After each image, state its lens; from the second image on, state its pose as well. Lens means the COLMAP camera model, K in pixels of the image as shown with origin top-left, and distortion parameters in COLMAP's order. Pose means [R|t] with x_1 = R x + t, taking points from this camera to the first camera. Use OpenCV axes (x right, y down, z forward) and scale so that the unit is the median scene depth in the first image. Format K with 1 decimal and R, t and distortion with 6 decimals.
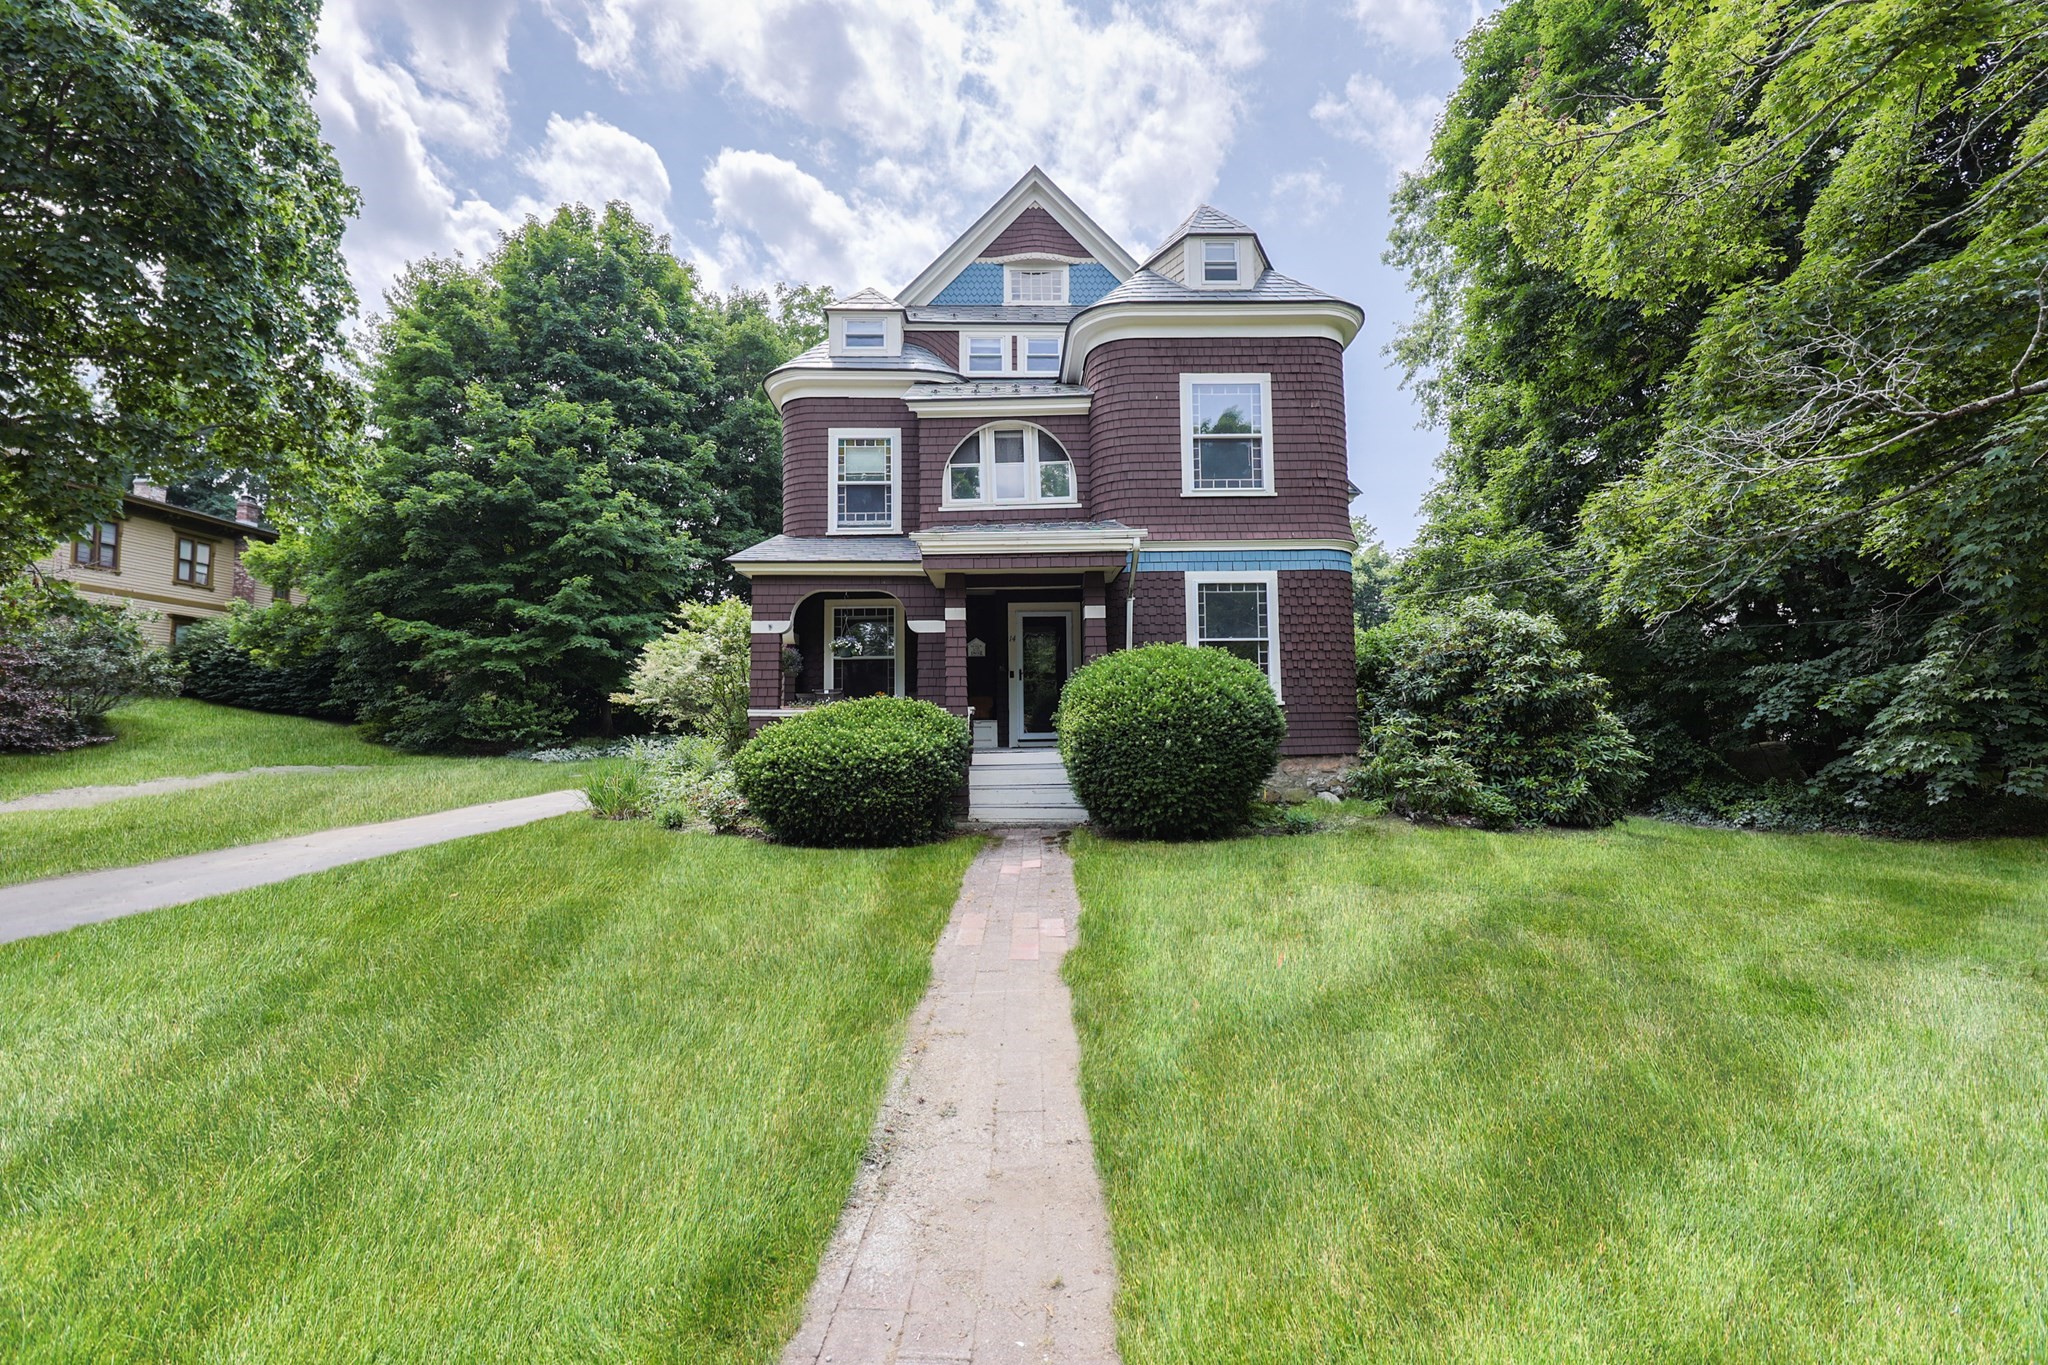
lens RADIAL K [[879.0, 0, 1021.6], [0, 879.0, 679.1], [0, 0, 1]] dist [-0.005590, -0.000438]
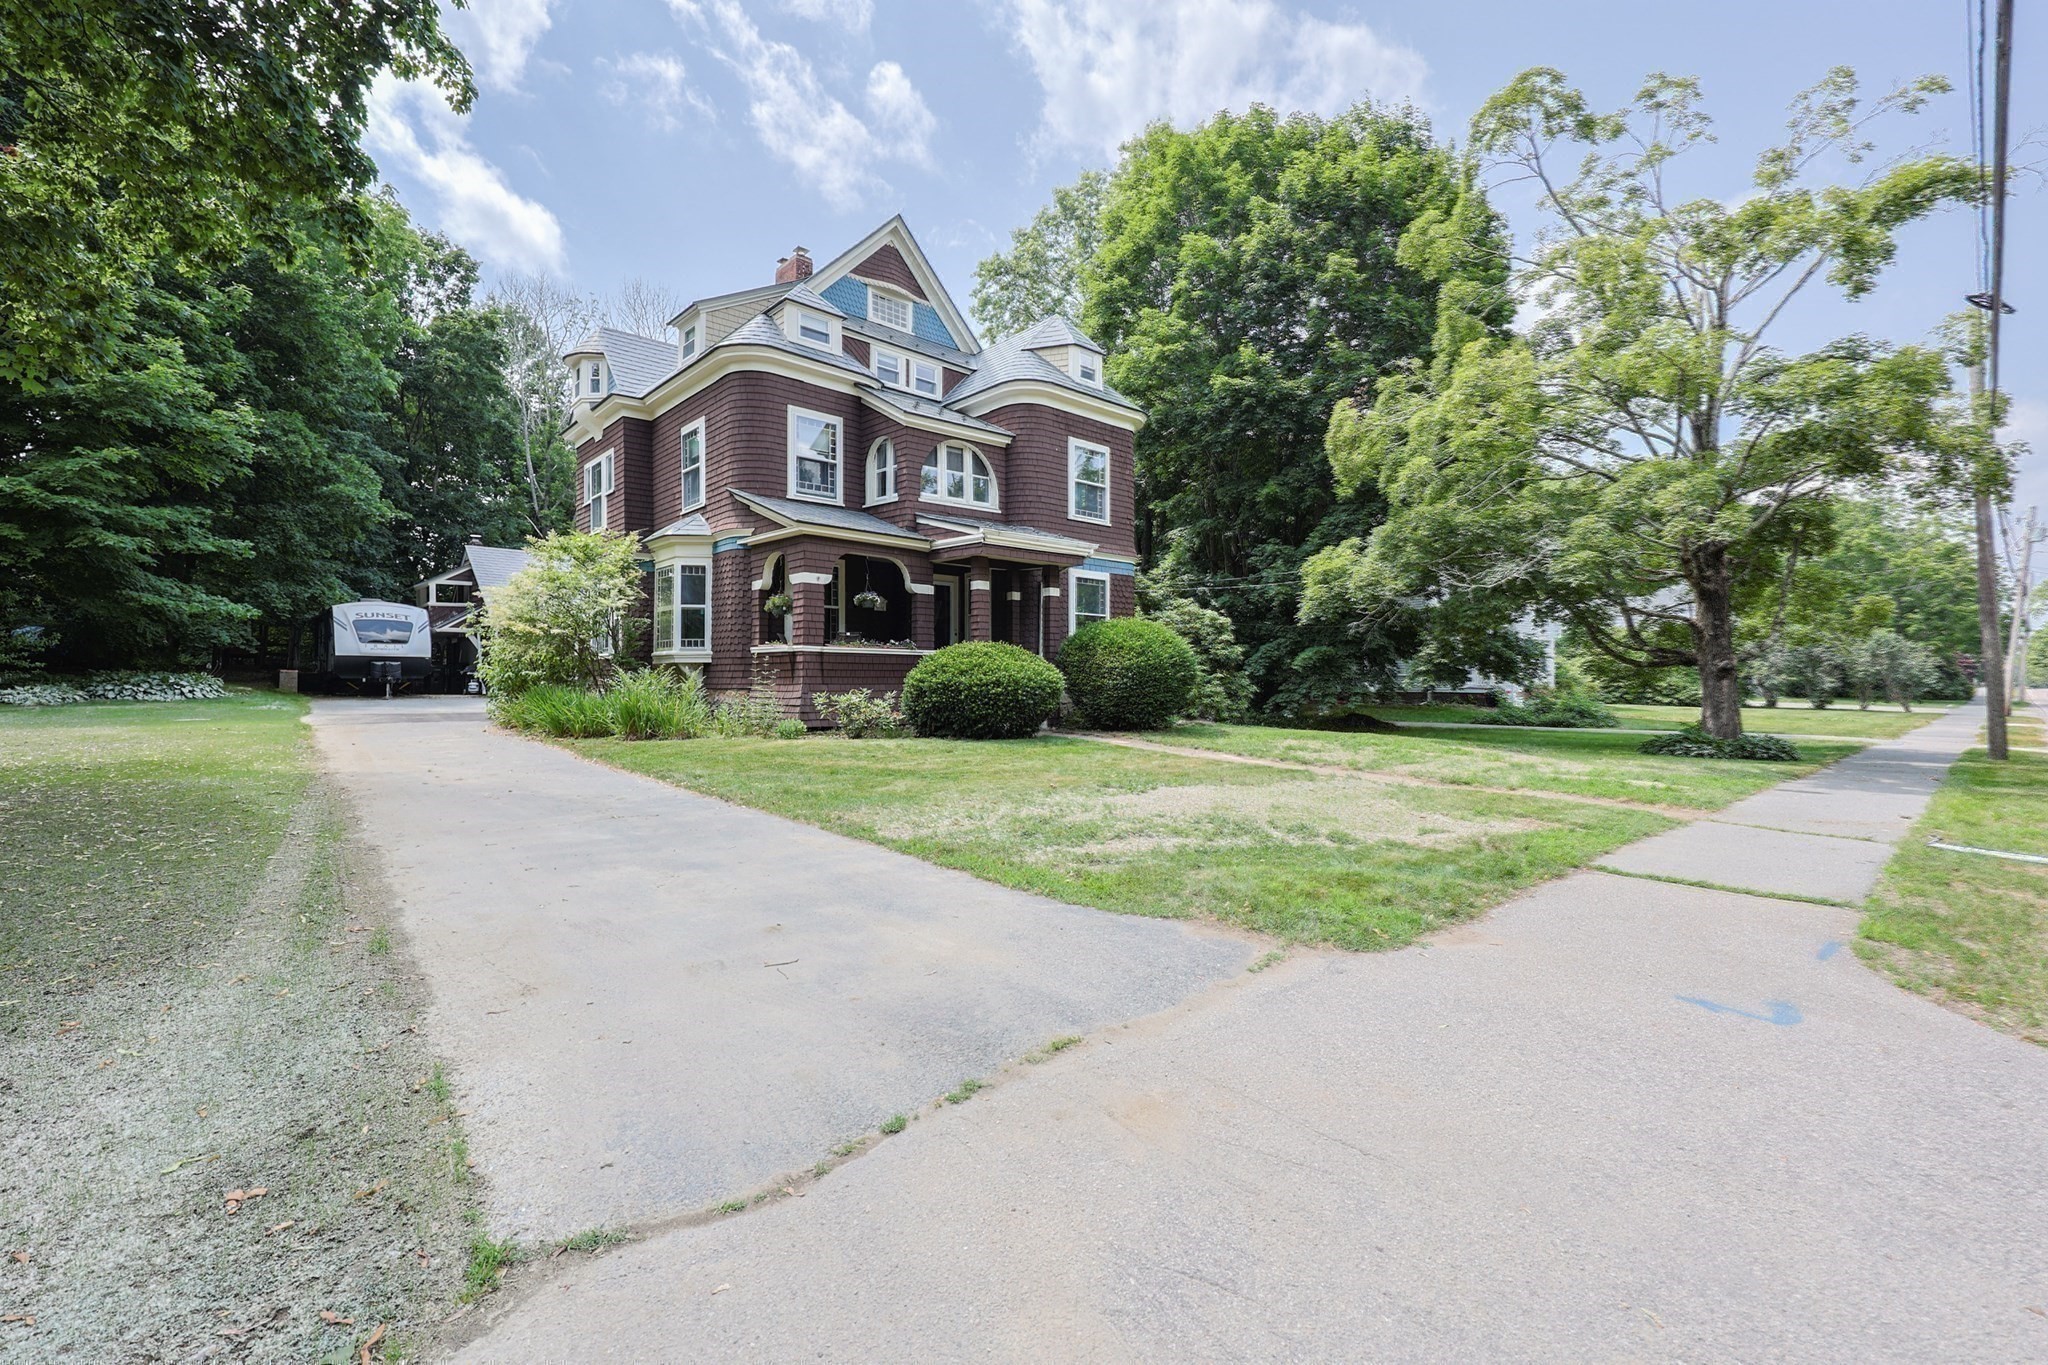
lens RADIAL K [[879.0, 0, 1040.6], [0, 879.0, 679.9], [0, 0, 1]] dist [-0.005590, -0.000438]
pose [[0.747062, 0.016631, 0.664546, -0.804028], [-0.050433, 0.998224, 0.031713, 0.024611], [-0.662838, -0.057207, 0.746574, -0.114184]]
